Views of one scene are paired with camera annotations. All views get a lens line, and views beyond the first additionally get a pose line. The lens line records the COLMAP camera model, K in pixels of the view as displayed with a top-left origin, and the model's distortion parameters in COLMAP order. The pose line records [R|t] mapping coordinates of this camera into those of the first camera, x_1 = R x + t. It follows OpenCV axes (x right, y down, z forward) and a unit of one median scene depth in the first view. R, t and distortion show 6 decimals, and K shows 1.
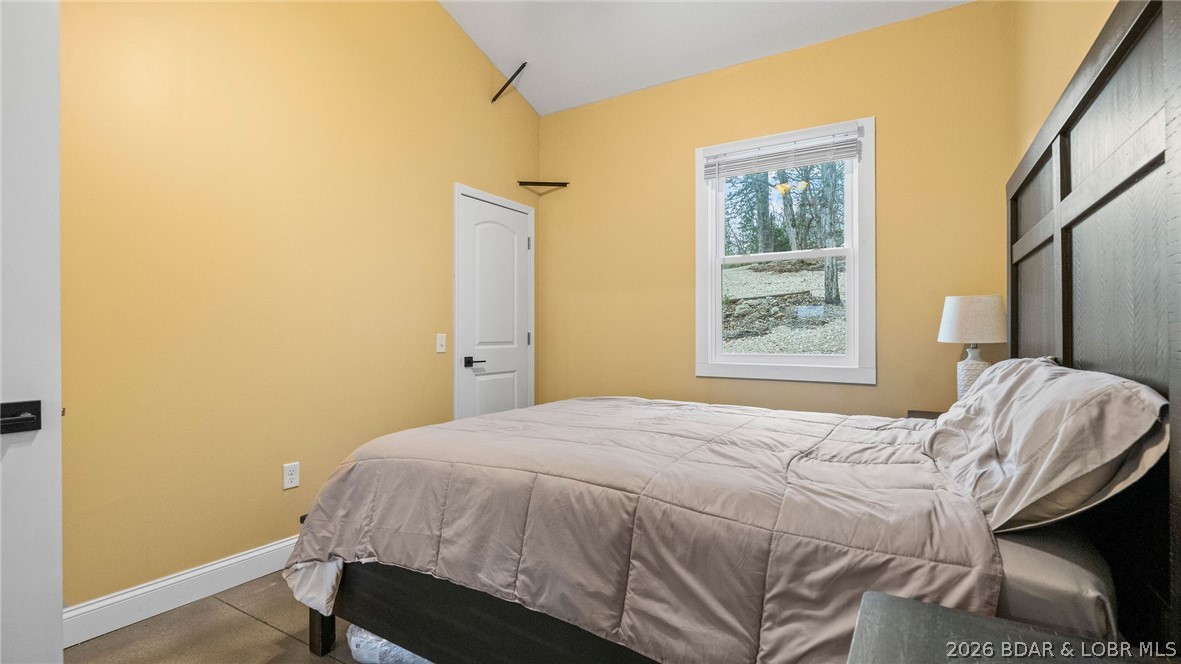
lens RADIAL K [[539.3, 0, 591.0], [0, 539.3, 334.5], [0, 0, 1]] dist [-0.000016, 0.000238]
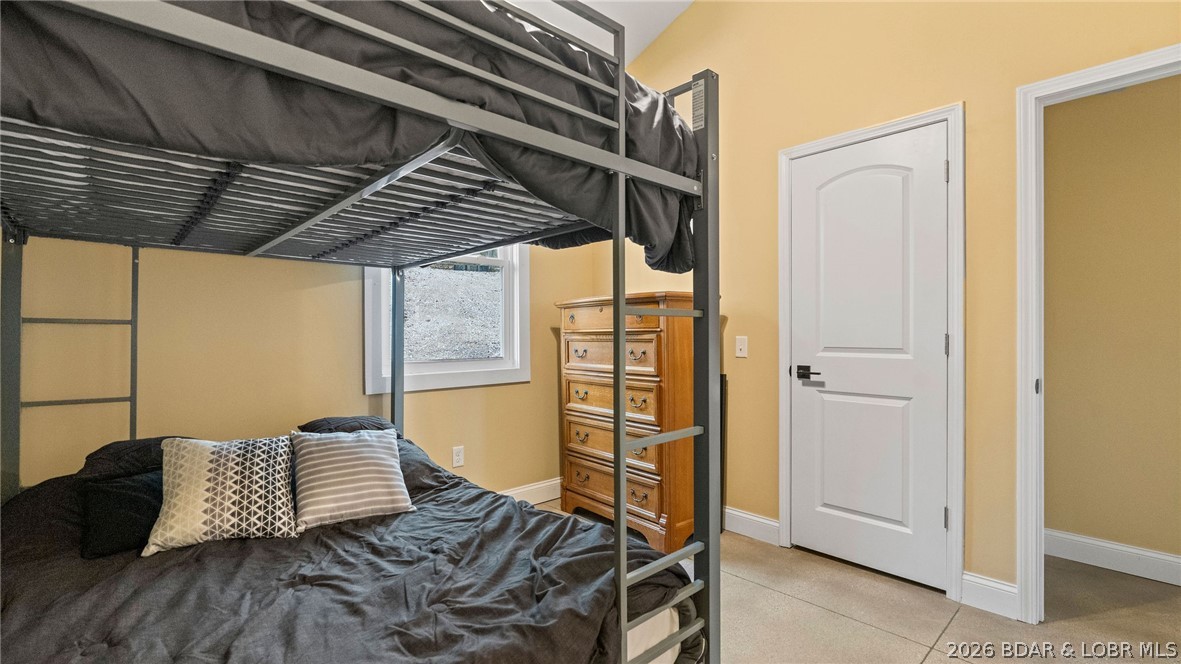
lens RADIAL K [[531.3, 0, 592.4], [0, 531.3, 334.7], [0, 0, 1]] dist [-0.003148, 0.000106]
pose [[-0.256273, 0.004738, -0.966593, 0.574519], [-0.001753, 0.999984, 0.005366, -0.006047], [0.966603, 0.003070, -0.256260, 0.896941]]
